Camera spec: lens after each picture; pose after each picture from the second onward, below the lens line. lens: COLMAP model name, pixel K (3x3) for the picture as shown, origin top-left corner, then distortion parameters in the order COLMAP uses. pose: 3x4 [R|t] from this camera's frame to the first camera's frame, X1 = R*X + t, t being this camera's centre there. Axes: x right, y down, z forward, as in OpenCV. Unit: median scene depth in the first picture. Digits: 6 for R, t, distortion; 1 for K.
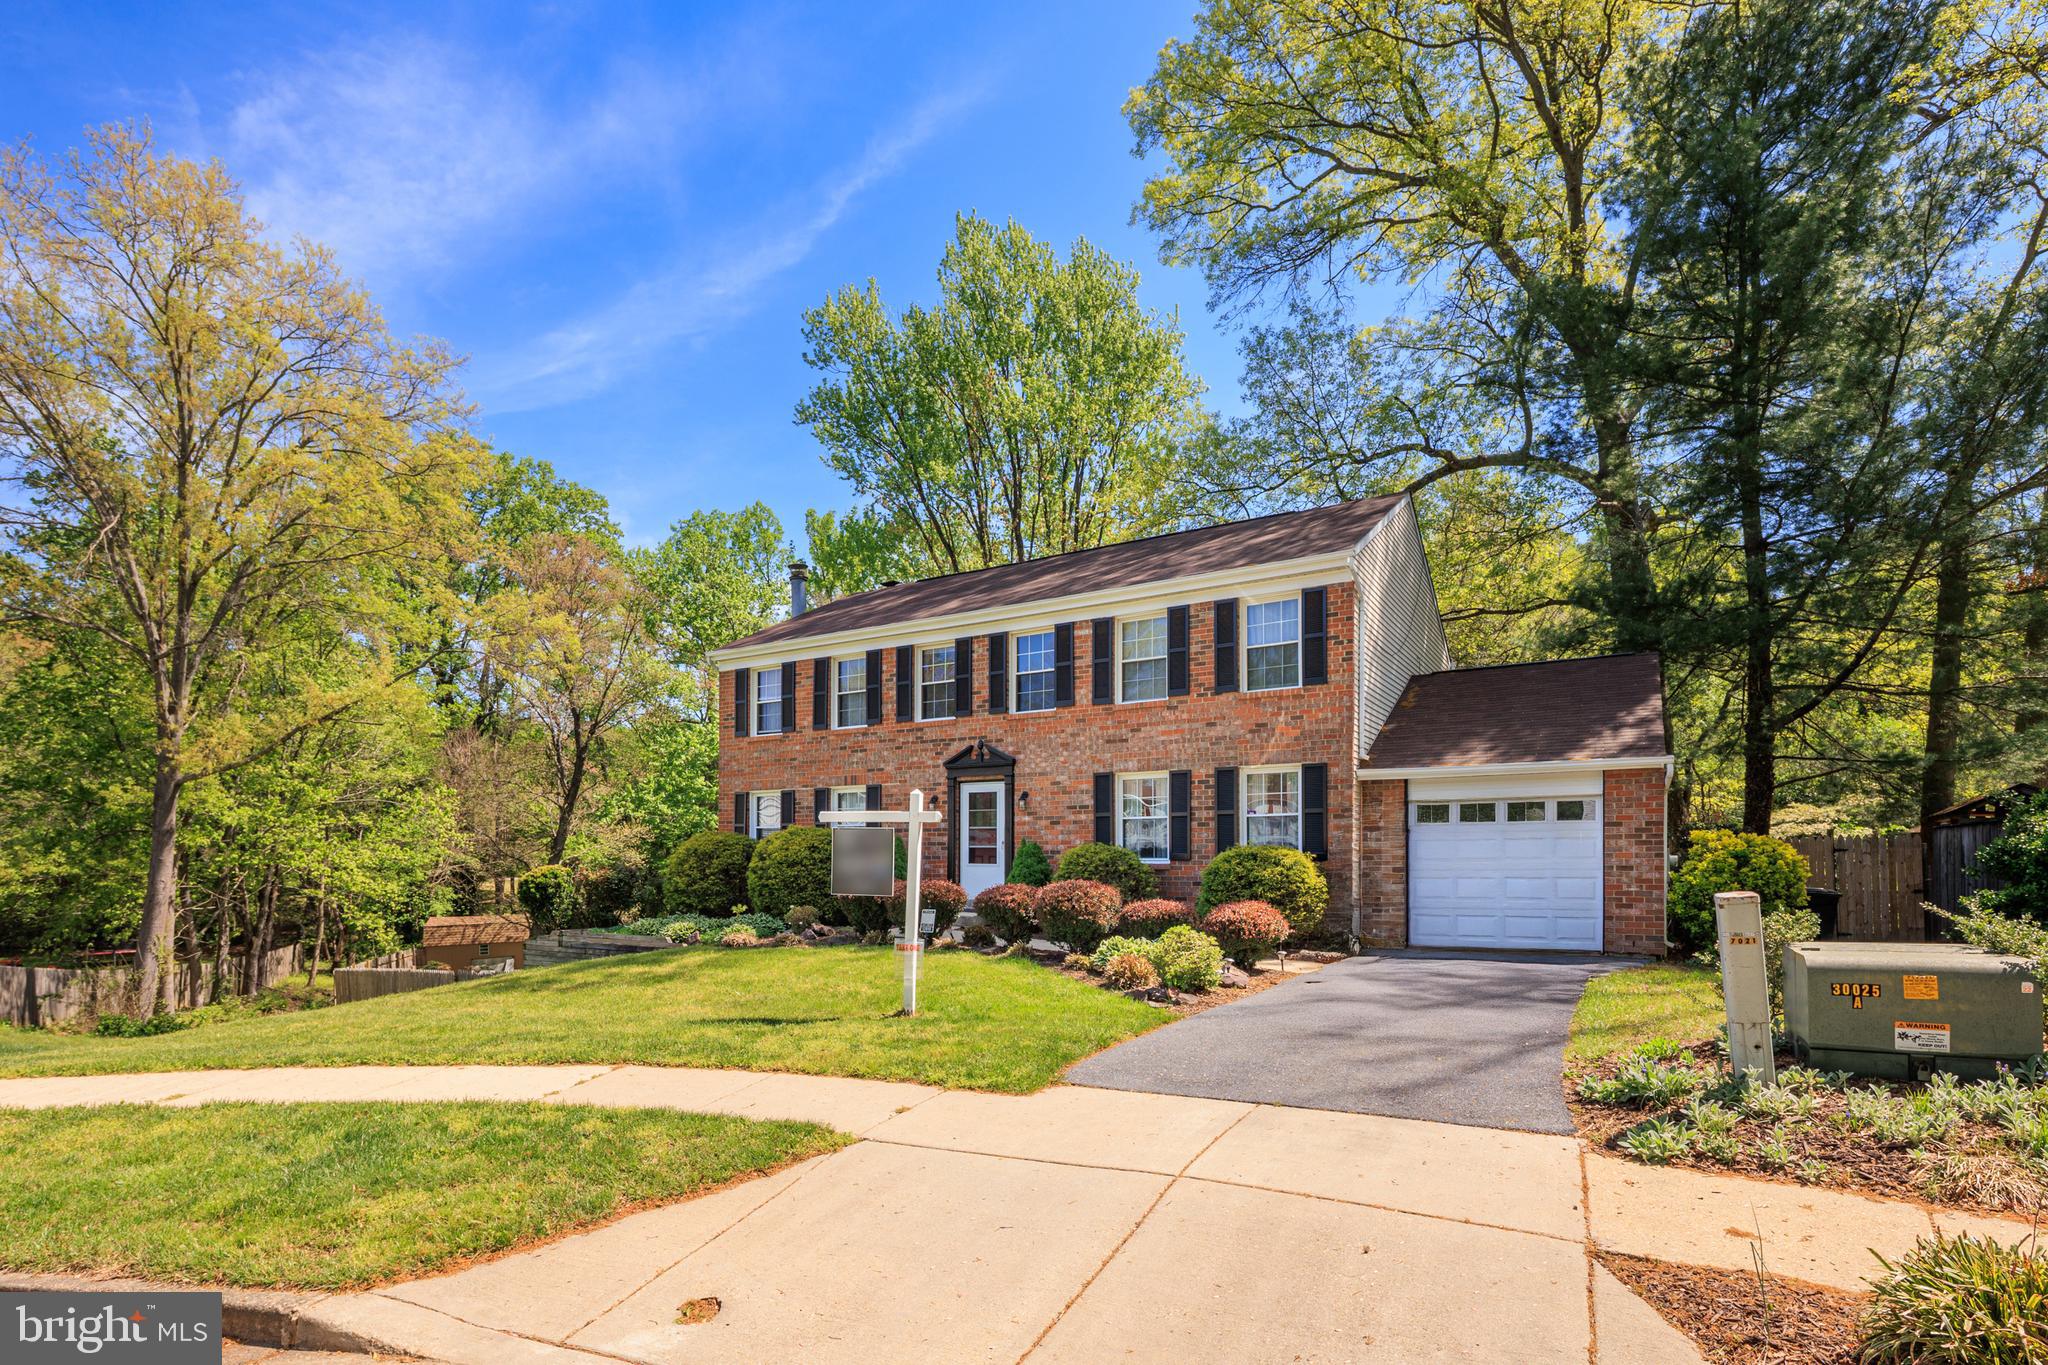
lens RADIAL K [[1095.4, 0, 1022.0], [0, 1095.4, 614.0], [0, 0, 1]] dist [0.003342, 0.000983]
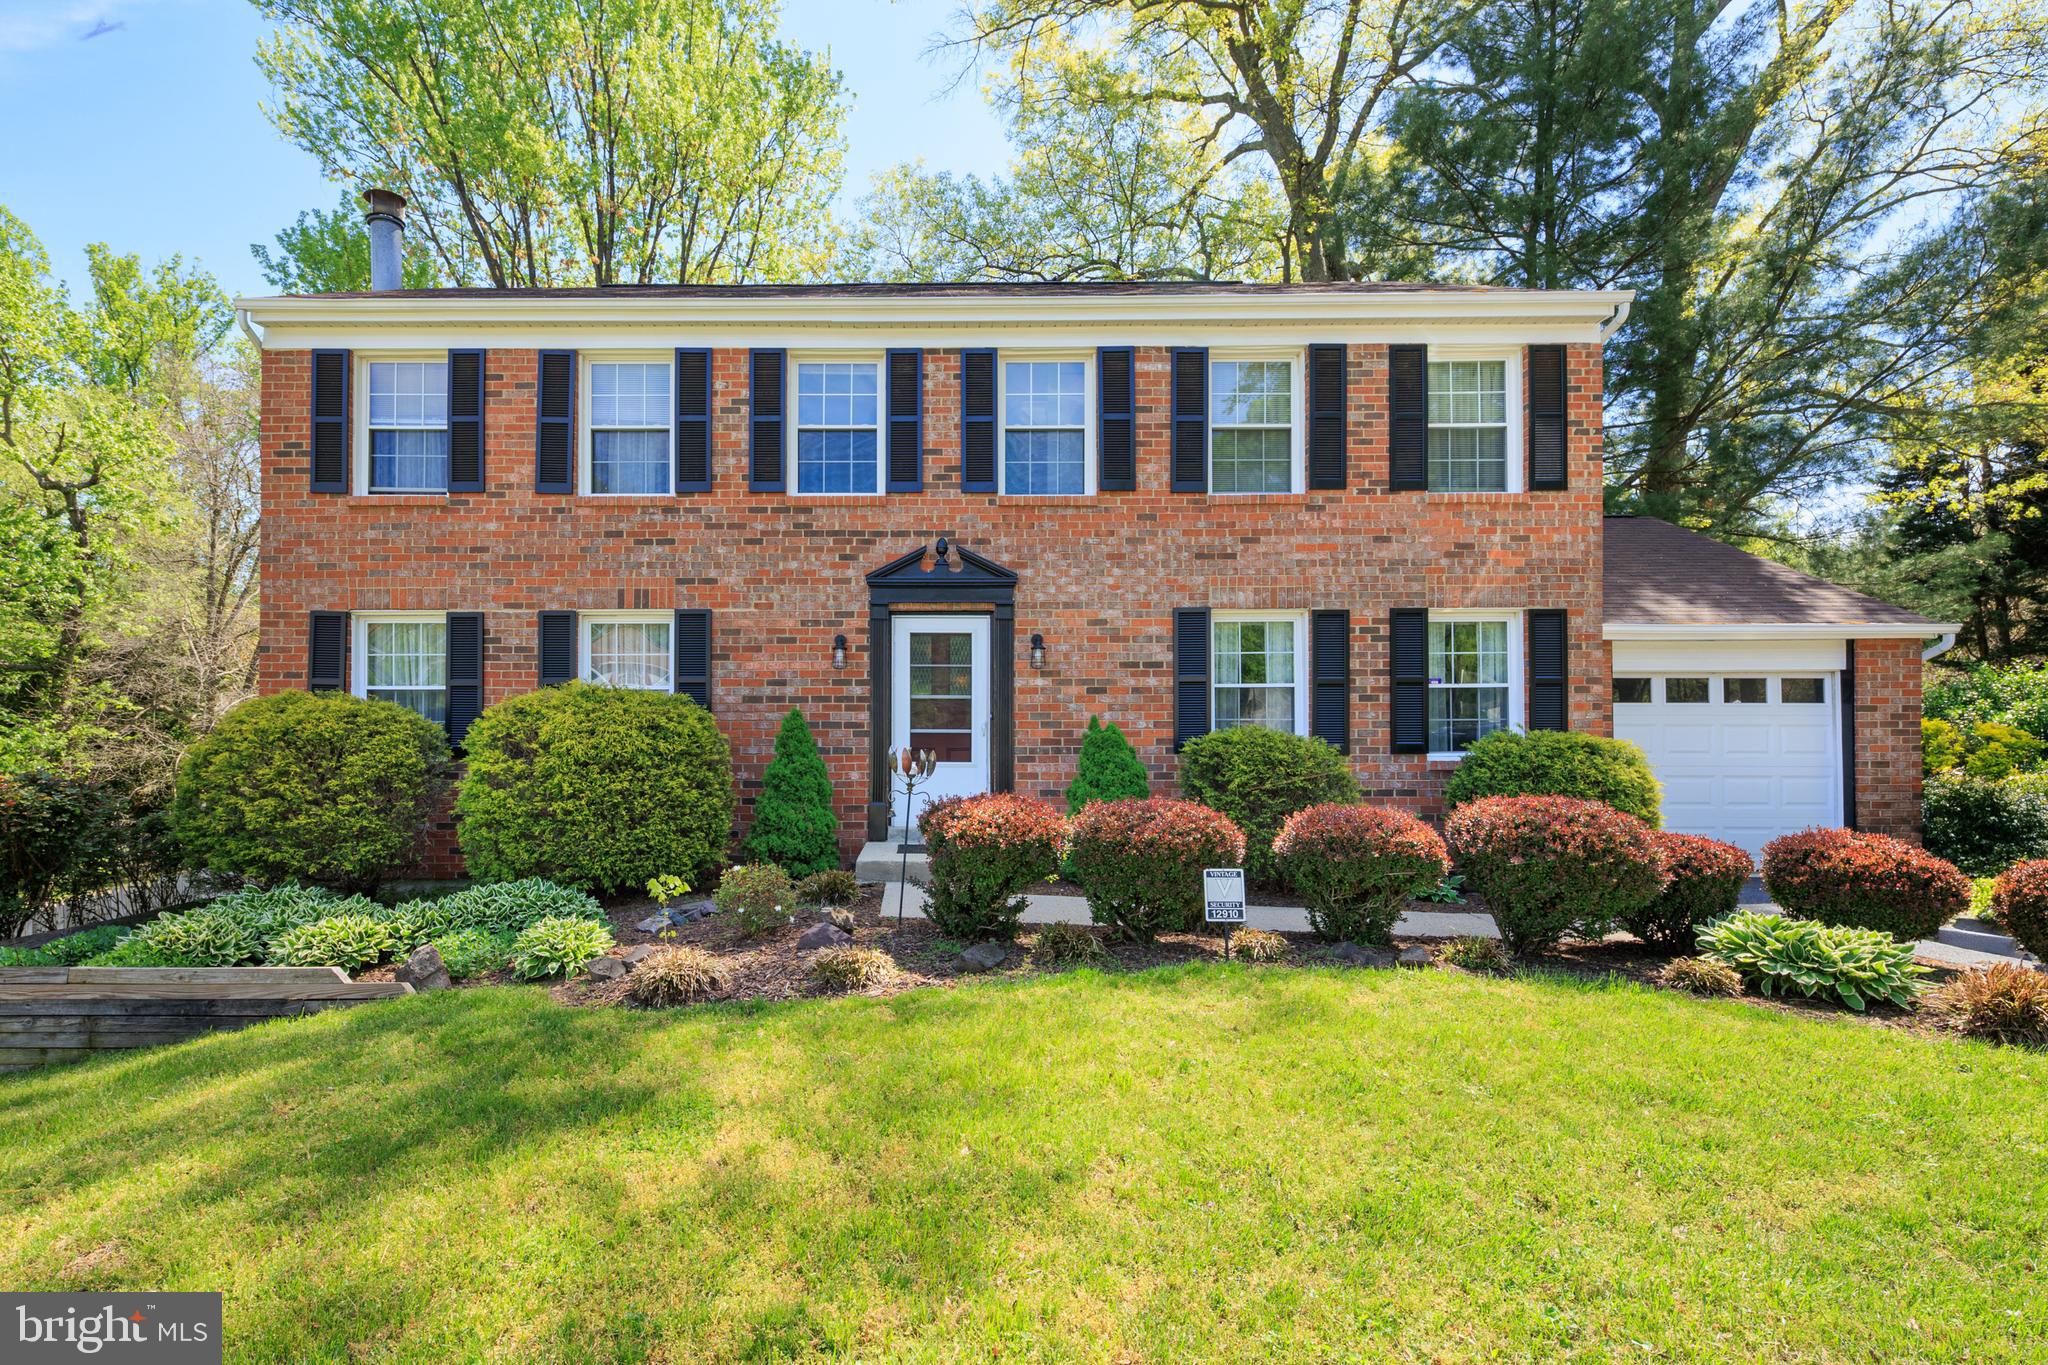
lens RADIAL K [[1095.4, 0, 1022.0], [0, 1095.4, 614.0], [0, 0, 1]] dist [0.003342, 0.000983]
pose [[0.842276, 0.067906, 0.534753, -0.299556], [-0.117184, 0.991375, 0.058683, 0.119074], [-0.526156, -0.112092, 0.842968, 0.531363]]
